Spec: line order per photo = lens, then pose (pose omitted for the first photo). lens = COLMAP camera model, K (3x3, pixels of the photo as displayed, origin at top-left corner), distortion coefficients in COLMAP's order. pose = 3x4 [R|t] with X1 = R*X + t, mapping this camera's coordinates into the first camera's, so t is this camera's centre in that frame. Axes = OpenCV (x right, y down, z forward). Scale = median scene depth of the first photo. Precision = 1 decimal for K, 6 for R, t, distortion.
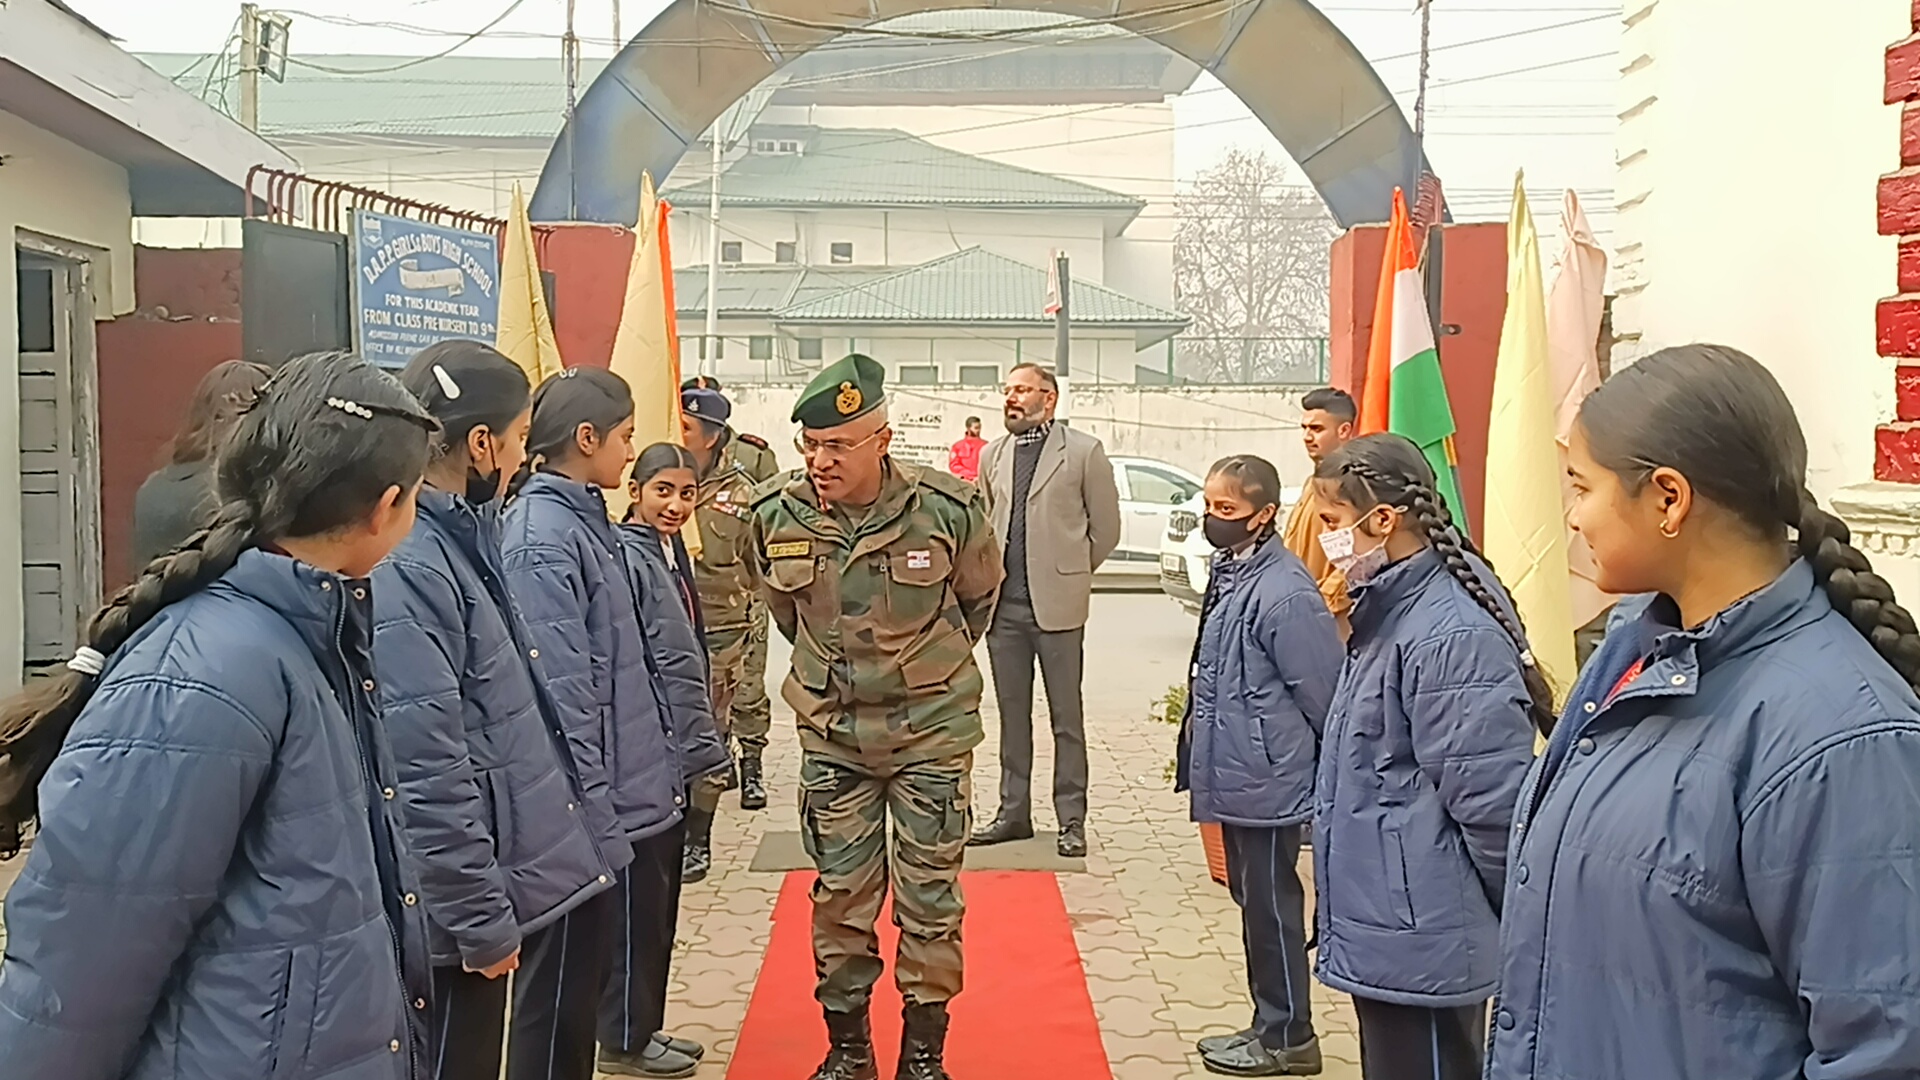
lens RADIAL K [[1752.0, 0, 965.1], [0, 1752.0, 534.5], [0, 0, 1]] dist [0.040325, 0.000000]
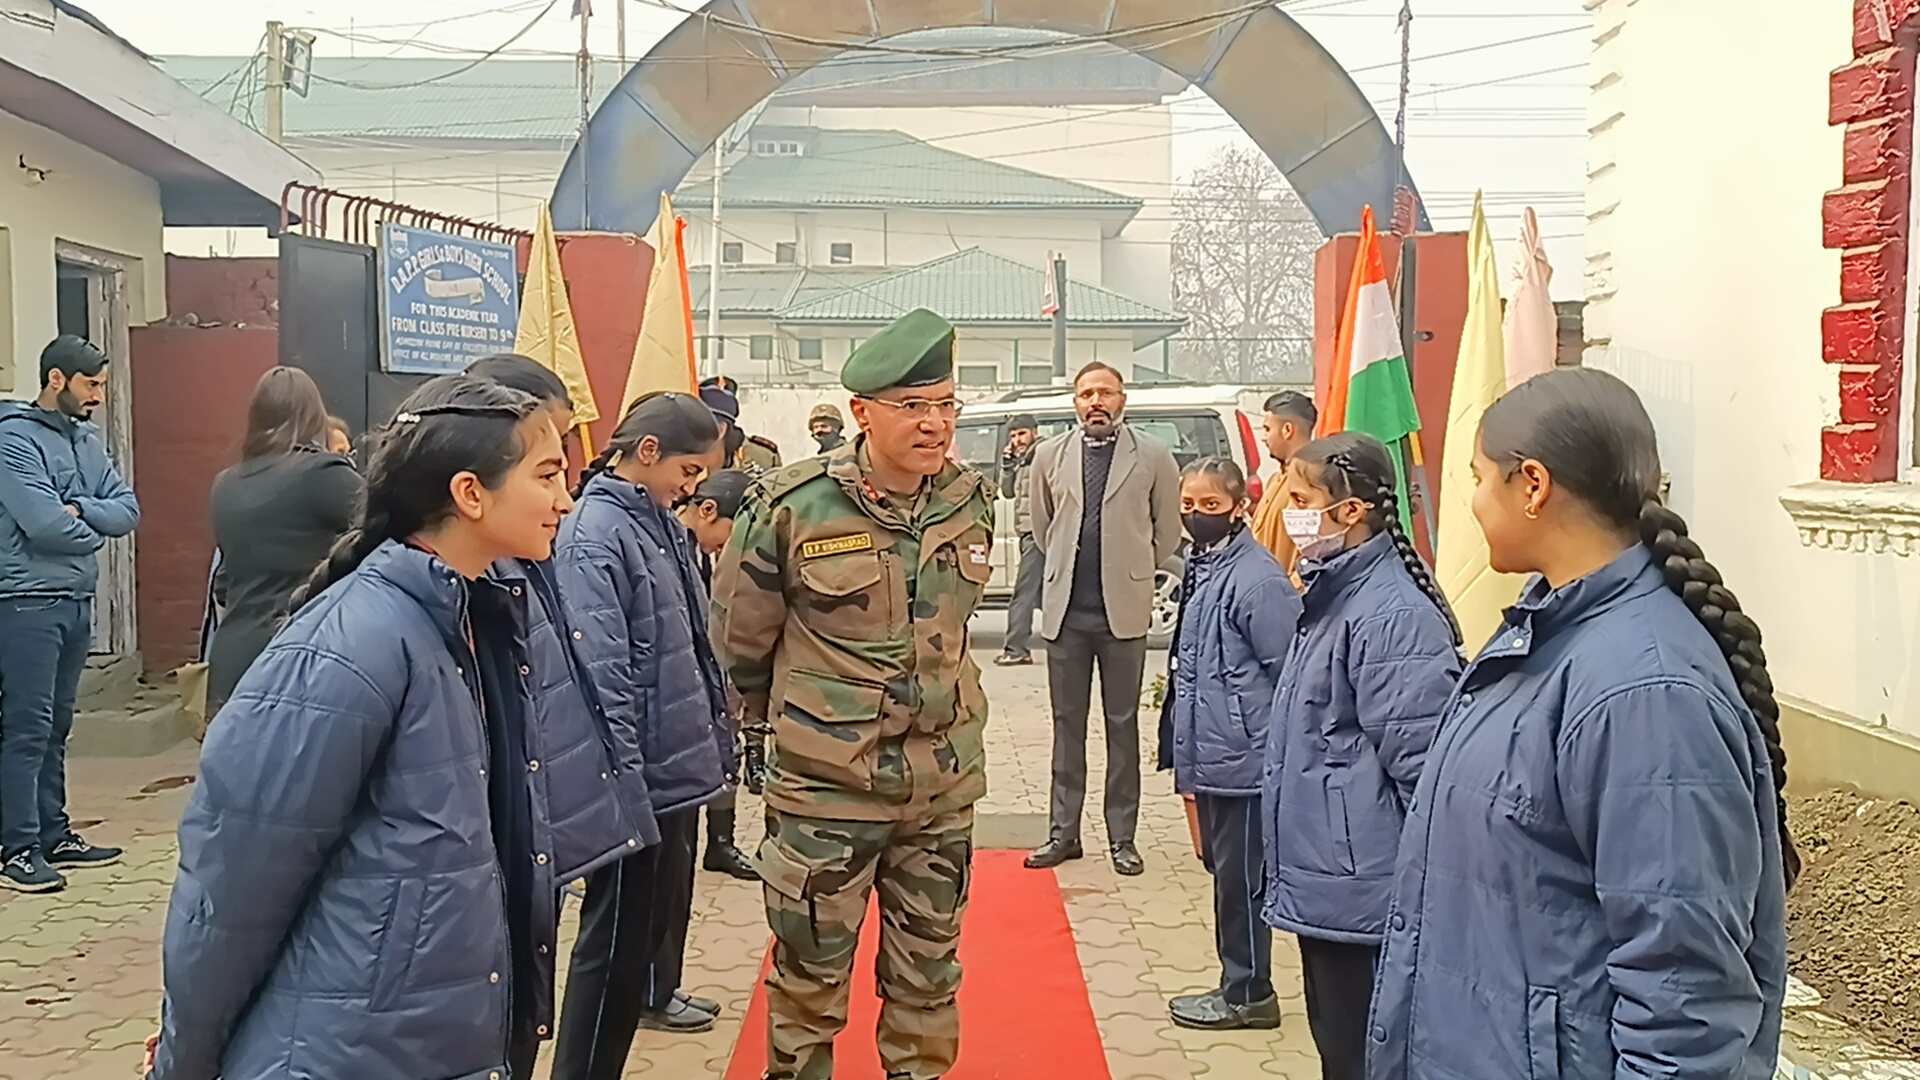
lens RADIAL K [[1752.0, 0, 961.2], [0, 1752.0, 523.0], [0, 0, 1]] dist [0.040325, 0.000000]
pose [[0.999998, -0.000611, -0.001704, 0.000511], [0.000602, 0.999984, -0.005647, 0.000798], [0.001707, 0.005646, 0.999983, -0.039877]]
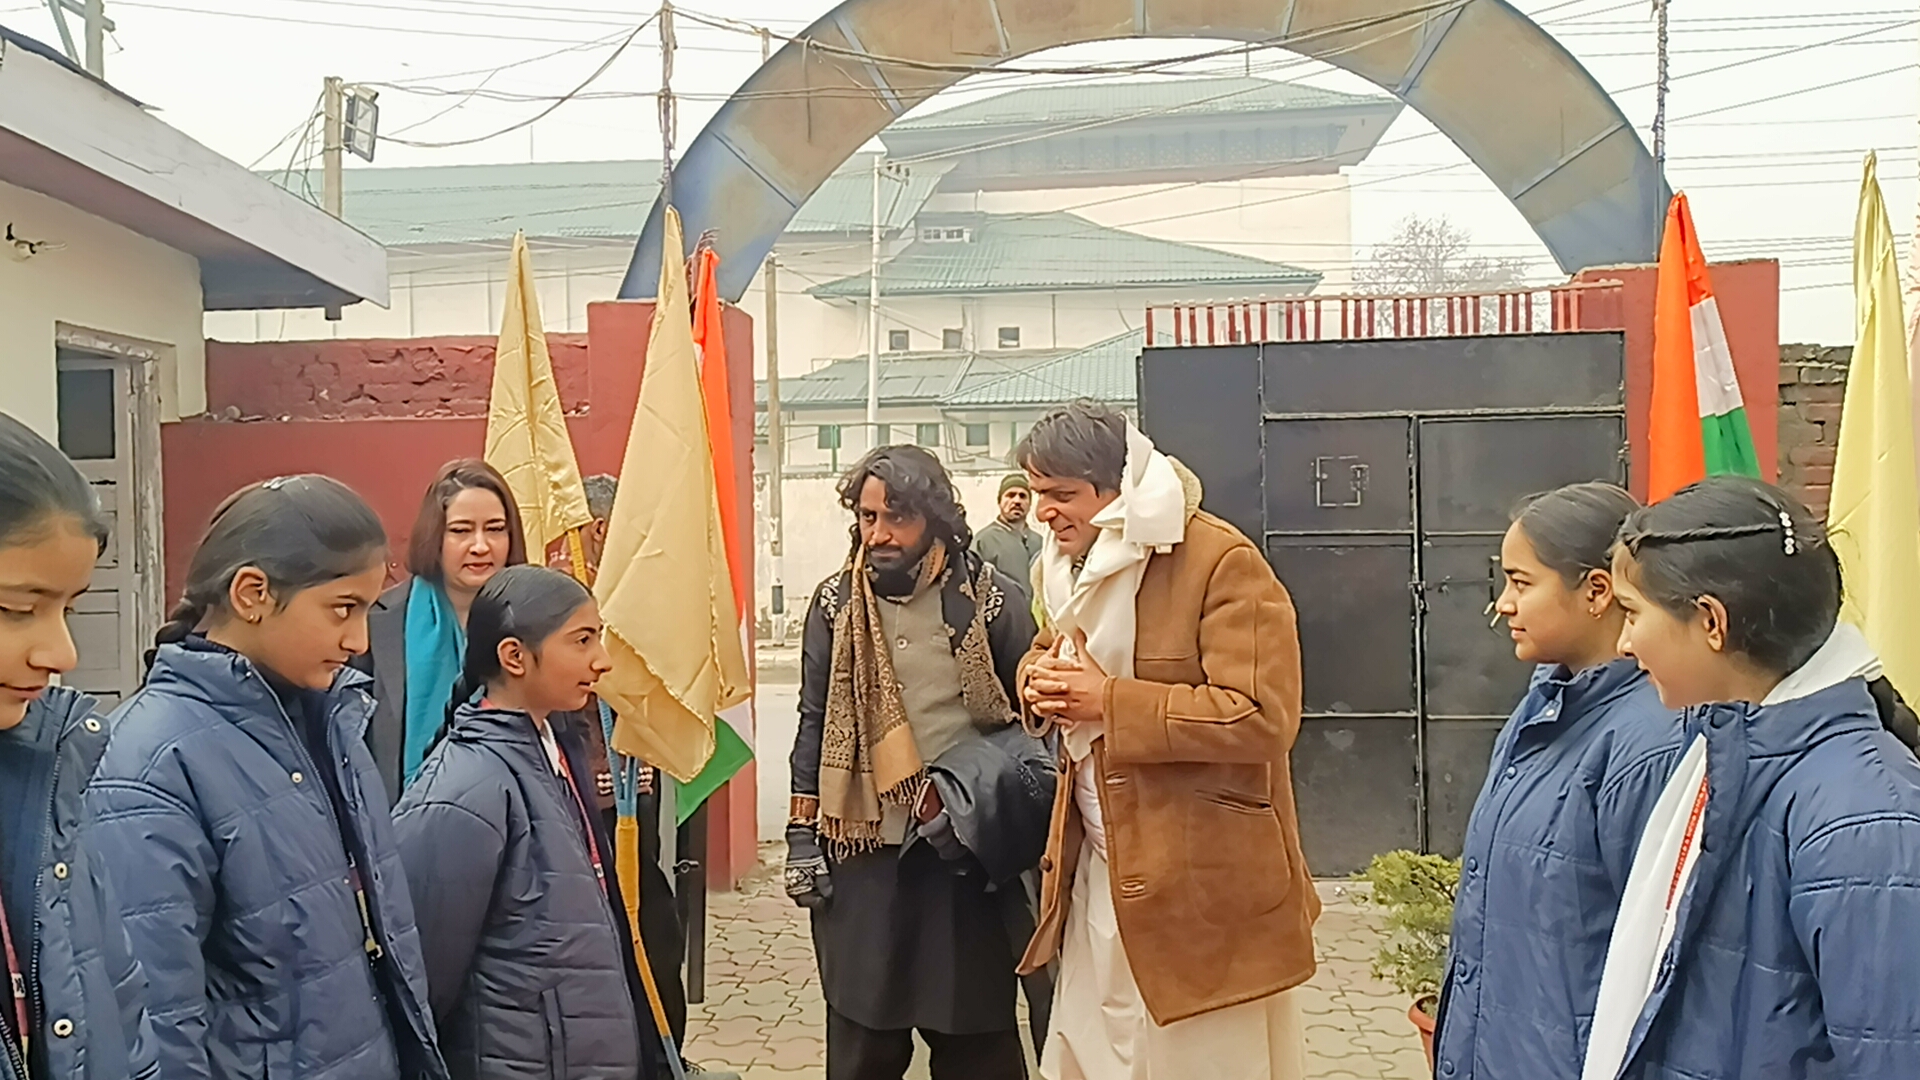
lens RADIAL K [[1752.0, 0, 945.0], [0, 1752.0, 528.0], [0, 0, 1]] dist [0.040325, 0.000000]
pose [[0.993528, -0.019105, -0.111970, 0.012415], [0.013277, 0.998529, -0.052573, -0.013579], [0.112810, 0.050746, 0.992320, 0.144415]]
